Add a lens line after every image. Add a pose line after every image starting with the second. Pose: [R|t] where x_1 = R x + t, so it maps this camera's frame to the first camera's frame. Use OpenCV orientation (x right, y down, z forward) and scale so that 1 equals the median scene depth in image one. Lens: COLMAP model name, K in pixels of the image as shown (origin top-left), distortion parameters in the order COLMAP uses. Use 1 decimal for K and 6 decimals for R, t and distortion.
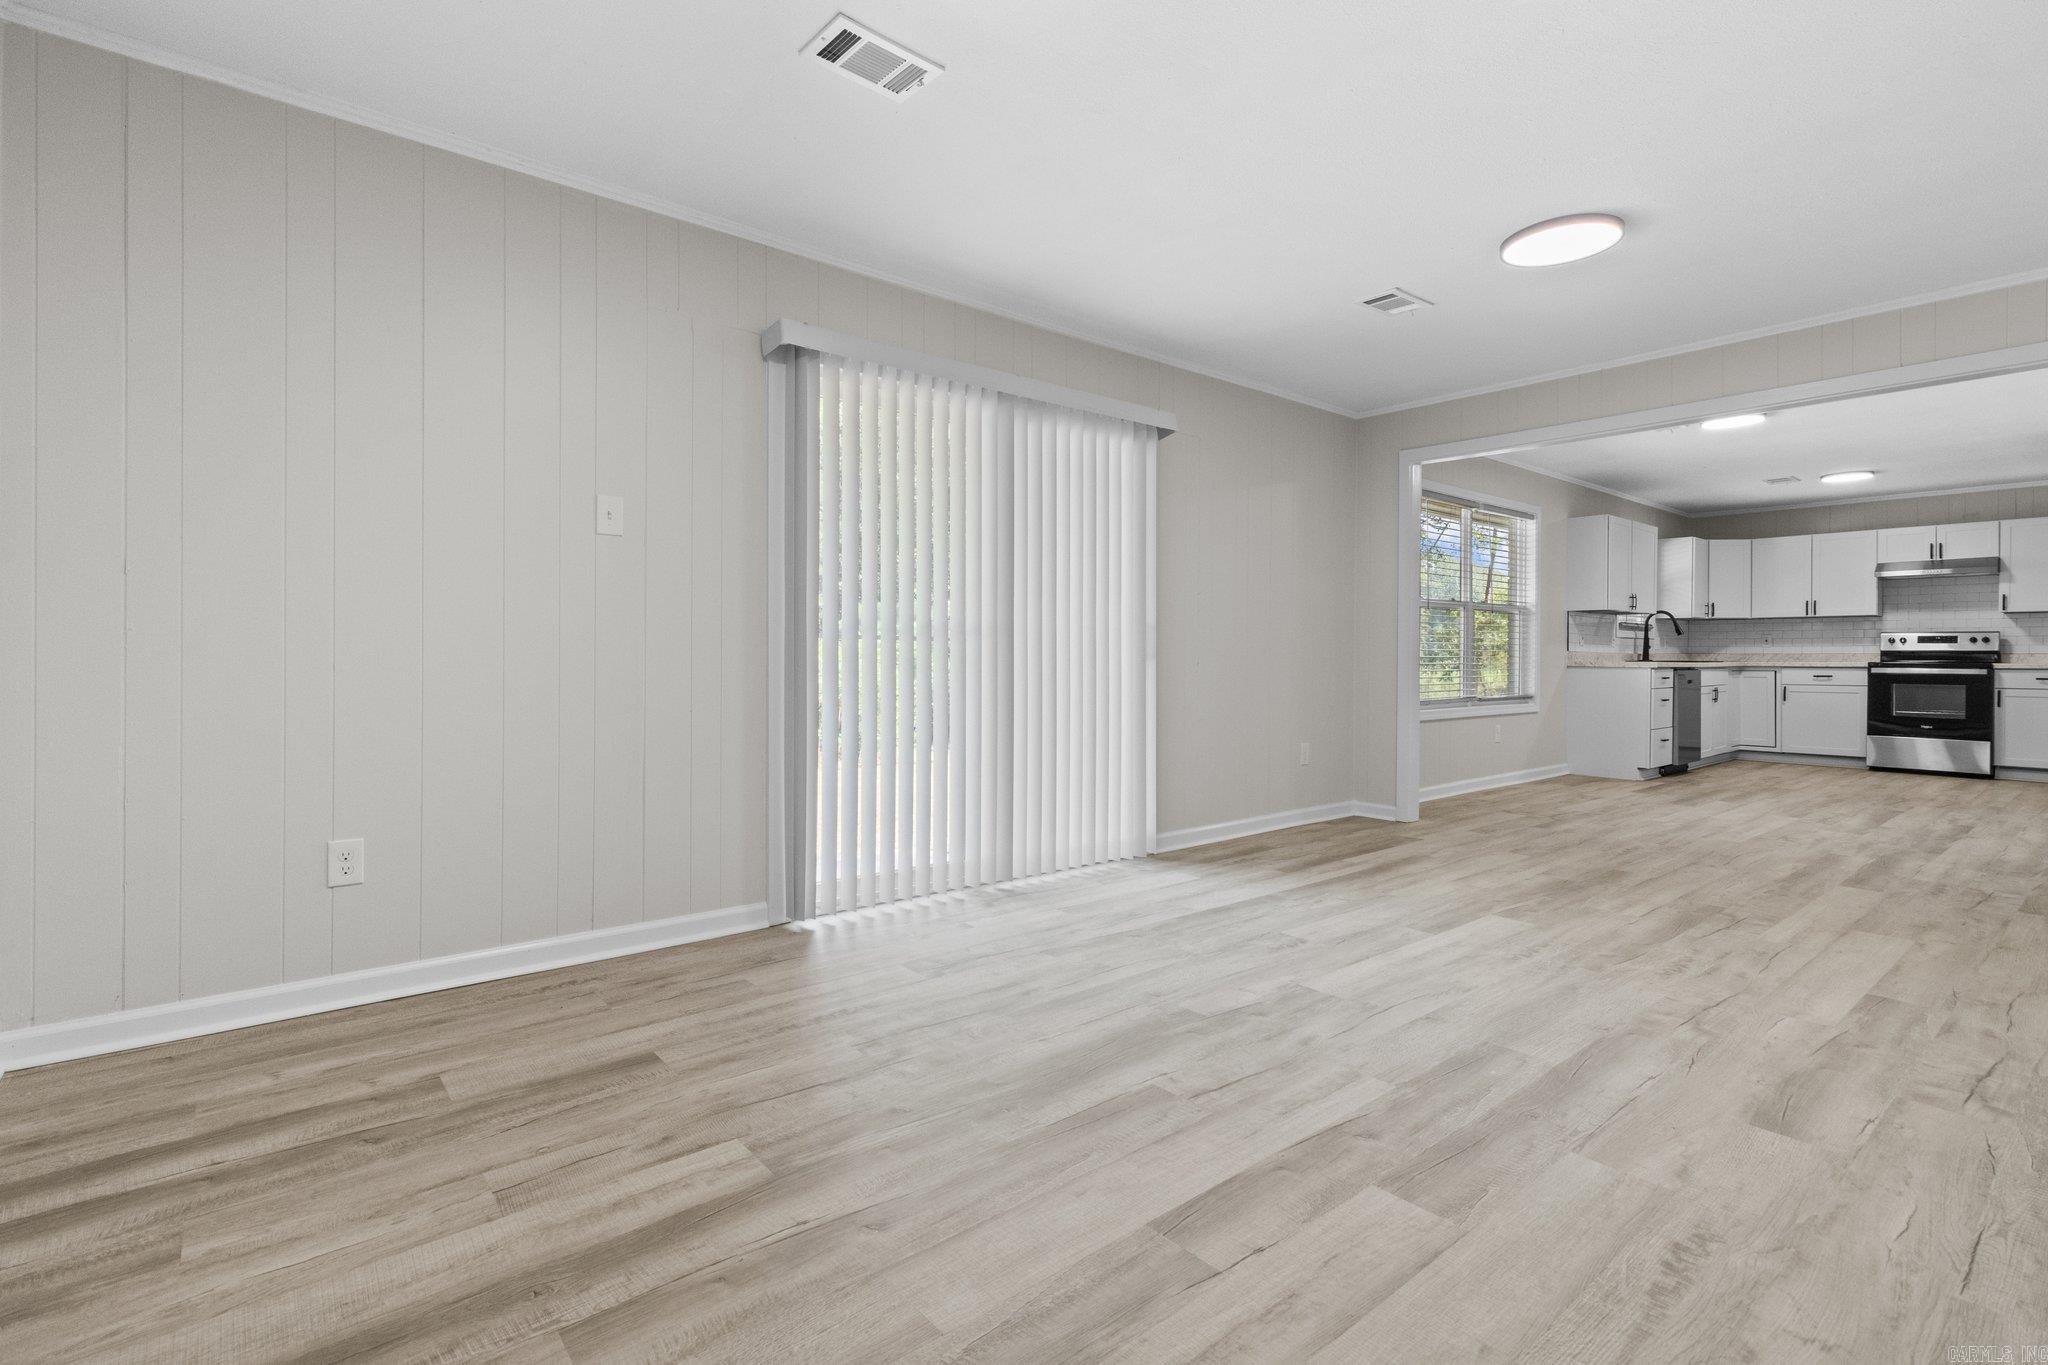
lens RADIAL K [[948.6, 0, 1036.6], [0, 948.6, 658.6], [0, 0, 1]] dist [0.004190, -0.001017]
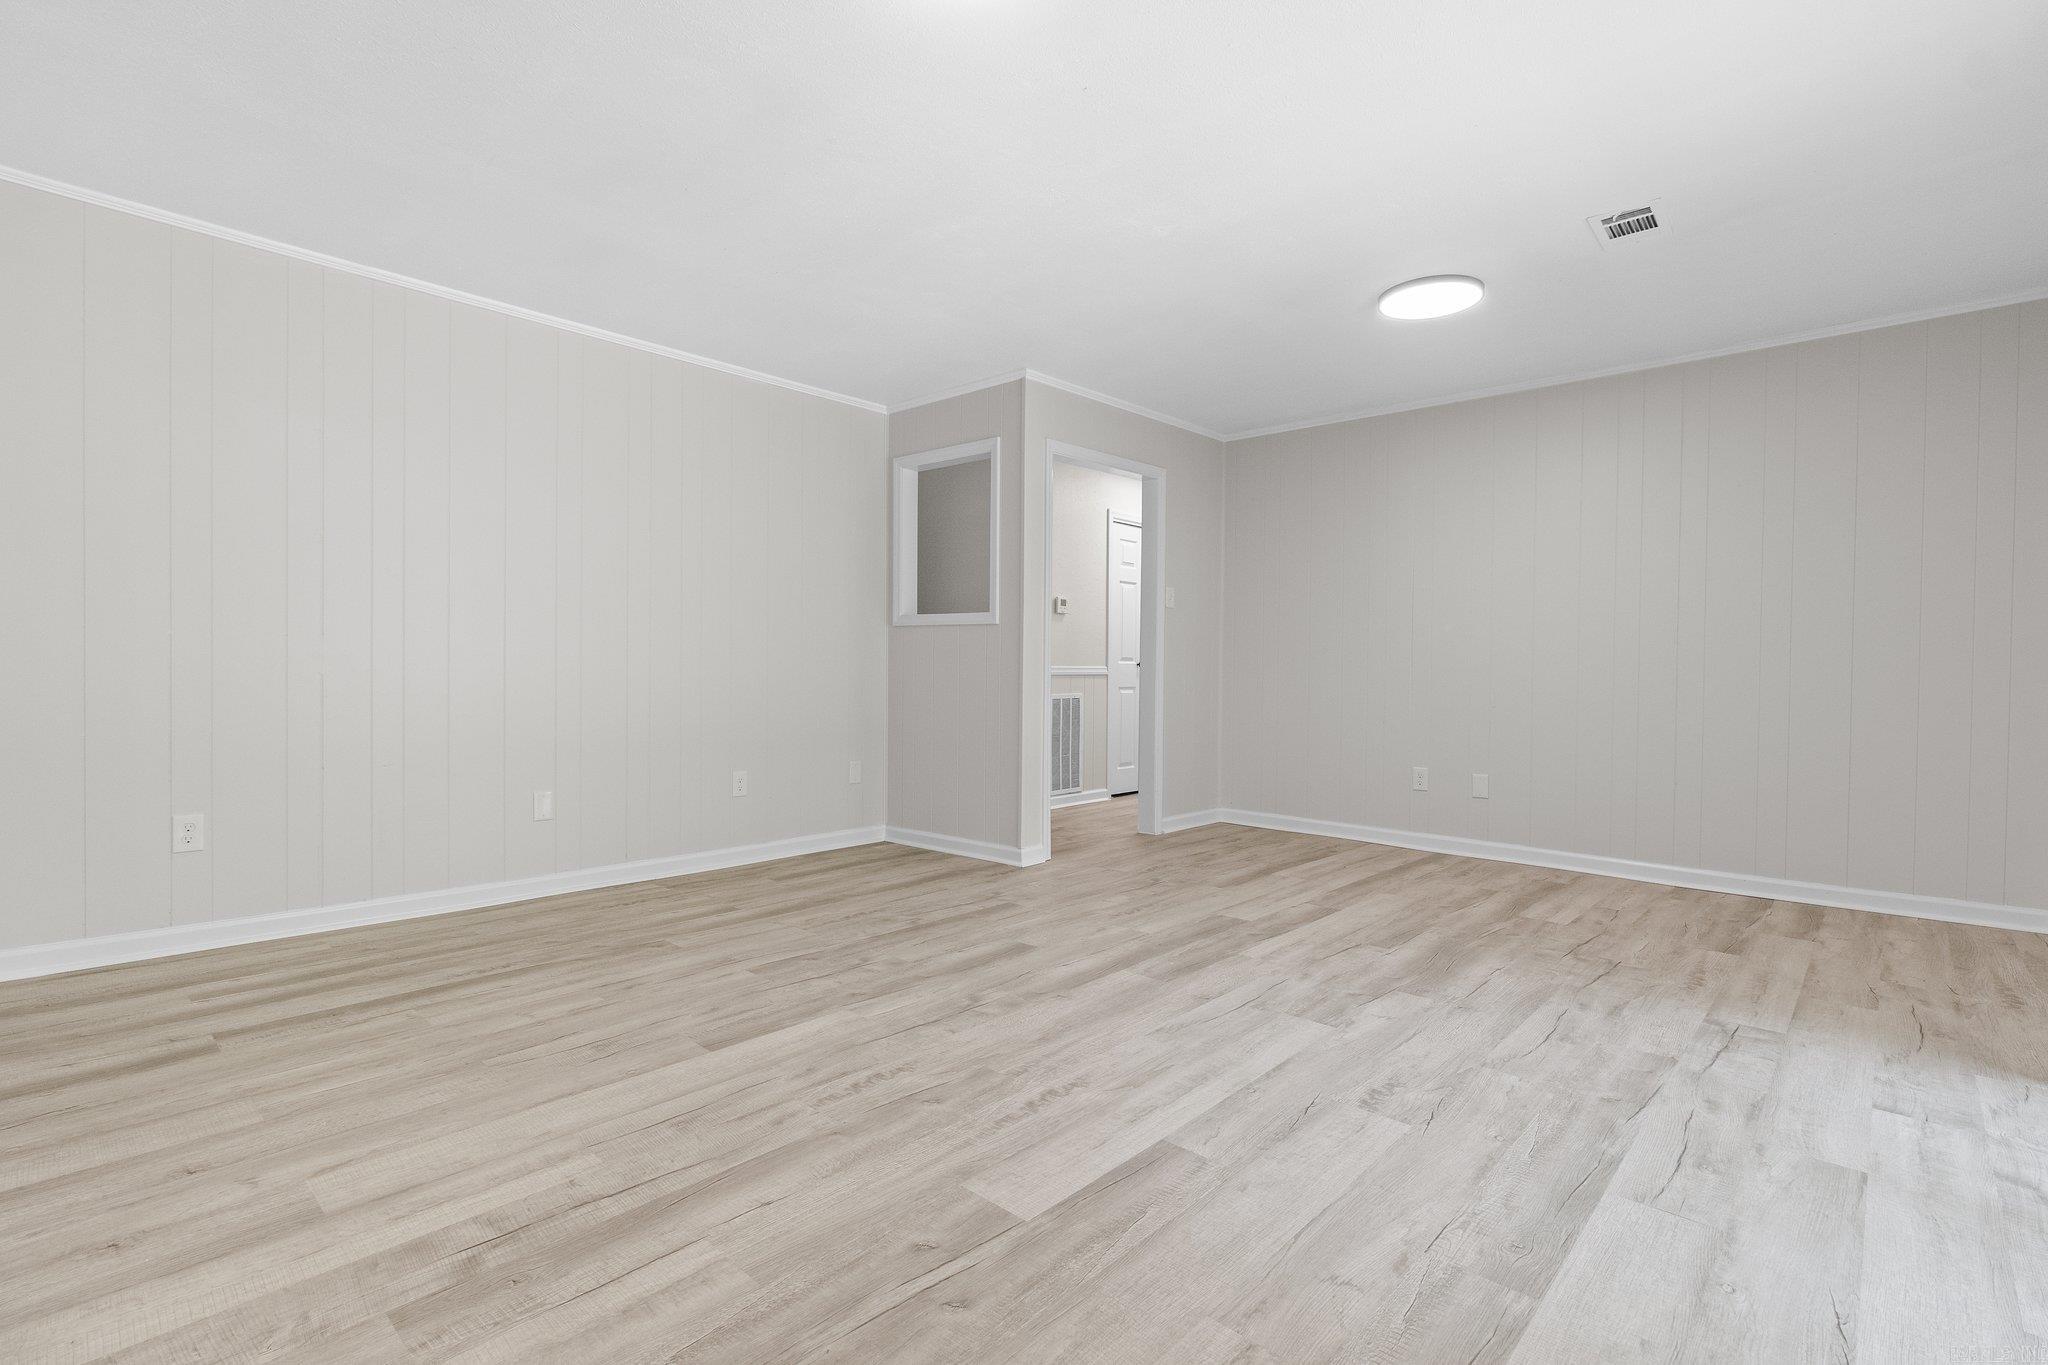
lens RADIAL K [[948.6, 0, 1040.0], [0, 948.6, 673.0], [0, 0, 1]] dist [0.004190, -0.001017]
pose [[-0.990313, -0.013258, -0.138216, 0.630515], [-0.013587, 0.999907, 0.001436, 0.002480], [0.138184, 0.003300, -0.990401, 1.706461]]
